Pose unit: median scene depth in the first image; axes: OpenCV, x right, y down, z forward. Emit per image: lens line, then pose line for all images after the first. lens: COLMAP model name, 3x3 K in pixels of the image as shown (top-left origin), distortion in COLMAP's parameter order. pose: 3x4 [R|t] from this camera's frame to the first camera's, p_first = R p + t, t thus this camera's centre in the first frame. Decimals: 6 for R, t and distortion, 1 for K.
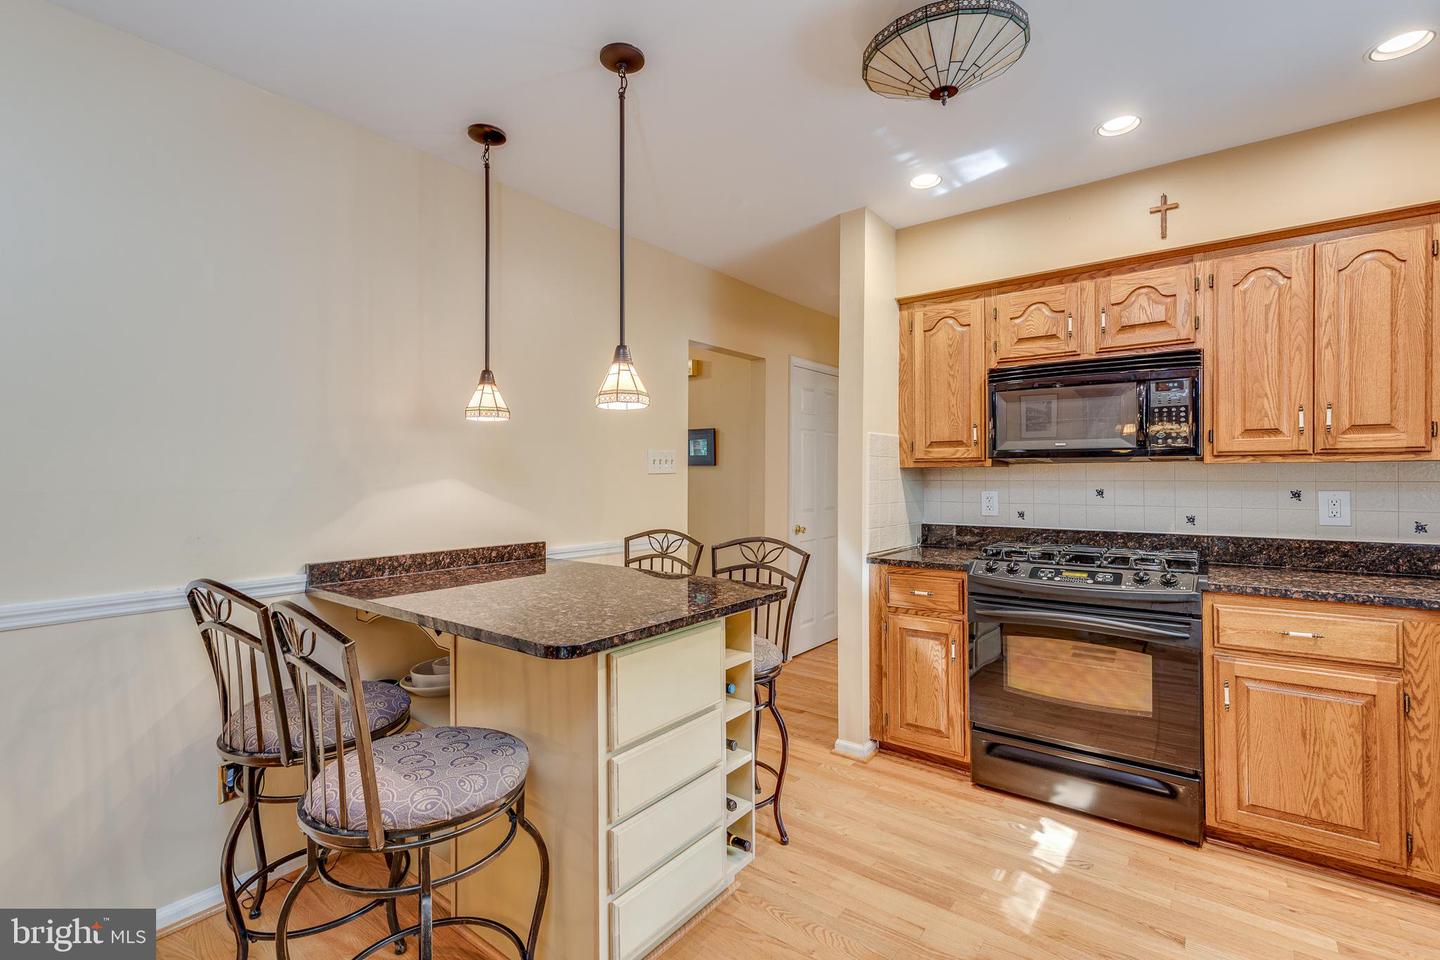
lens RADIAL K [[654.0, 0, 719.8], [0, 654.0, 492.5], [0, 0, 1]] dist [0.007768, -0.003206]
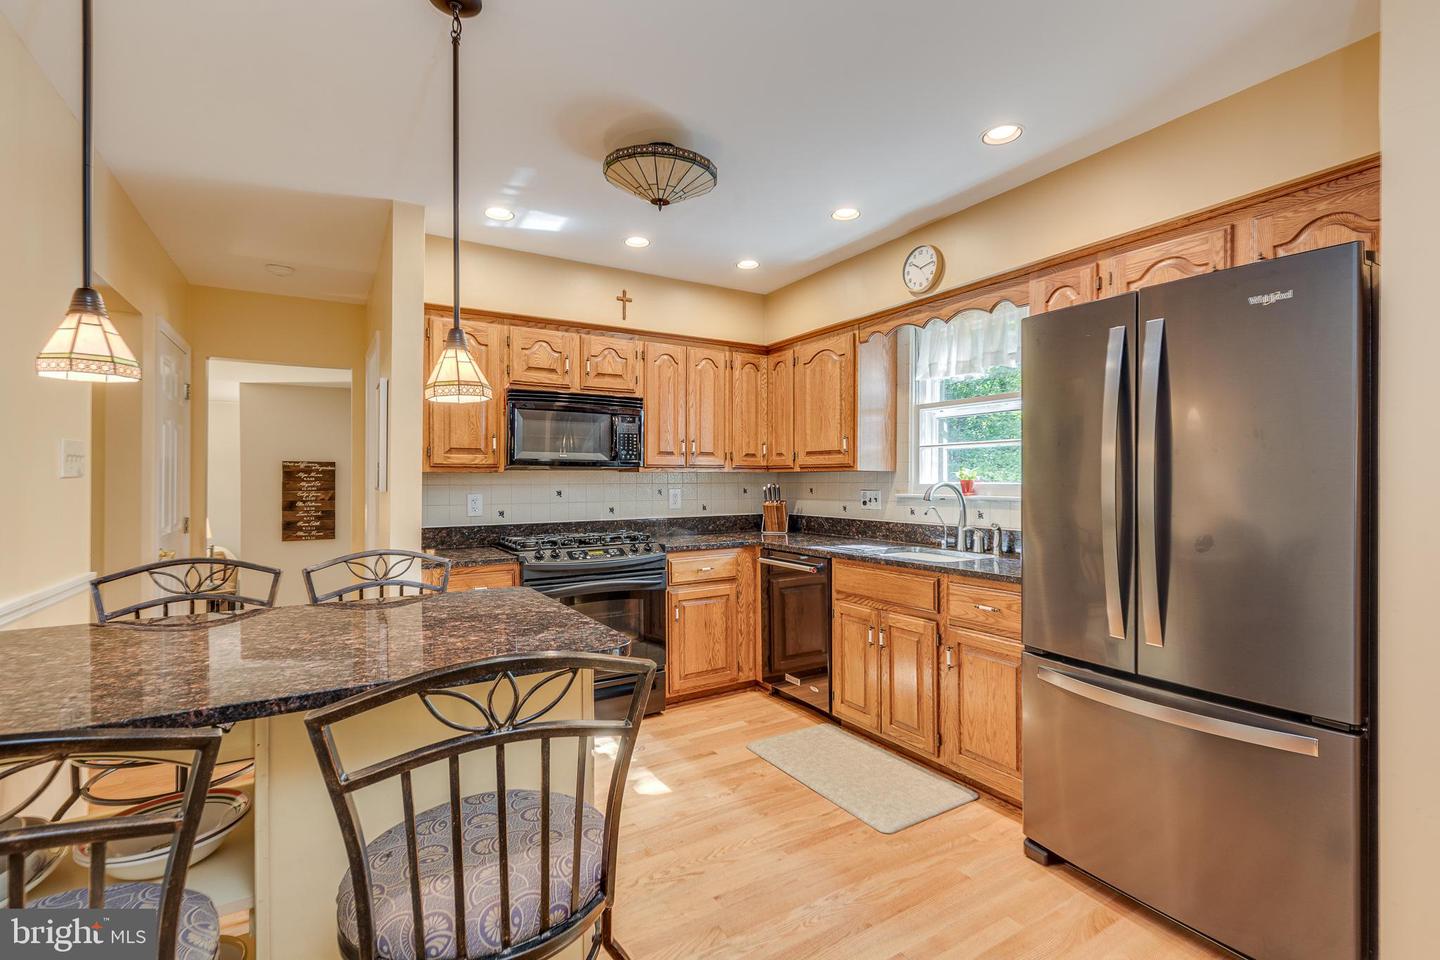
lens RADIAL K [[654.0, 0, 728.1], [0, 654.0, 501.8], [0, 0, 1]] dist [0.007768, -0.003206]
pose [[0.345430, -0.031296, 0.937923, -0.631880], [0.025621, 0.999386, 0.023911, -0.006001], [-0.938095, 0.015771, 0.346019, 0.271928]]
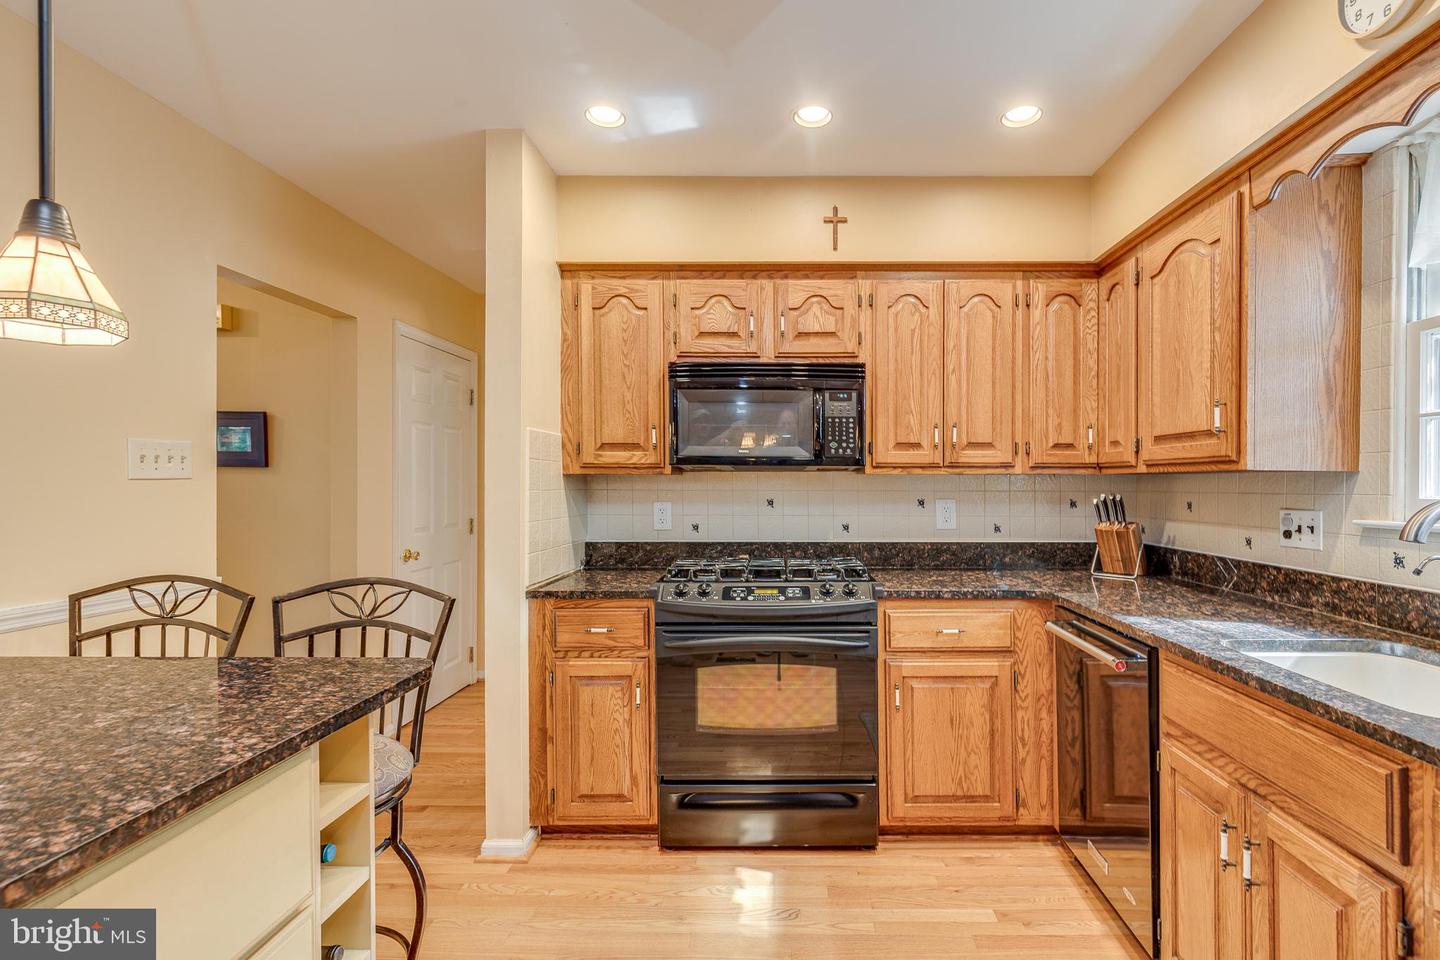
lens RADIAL K [[678.4, 0, 782.7], [0, 678.4, 493.6], [0, 0, 1]] dist [0.007768, -0.002036]
pose [[0.793691, -0.004256, 0.608306, -0.022771], [0.010358, 0.999925, -0.006519, -0.007397], [-0.608233, 0.011475, 0.793676, 0.223000]]
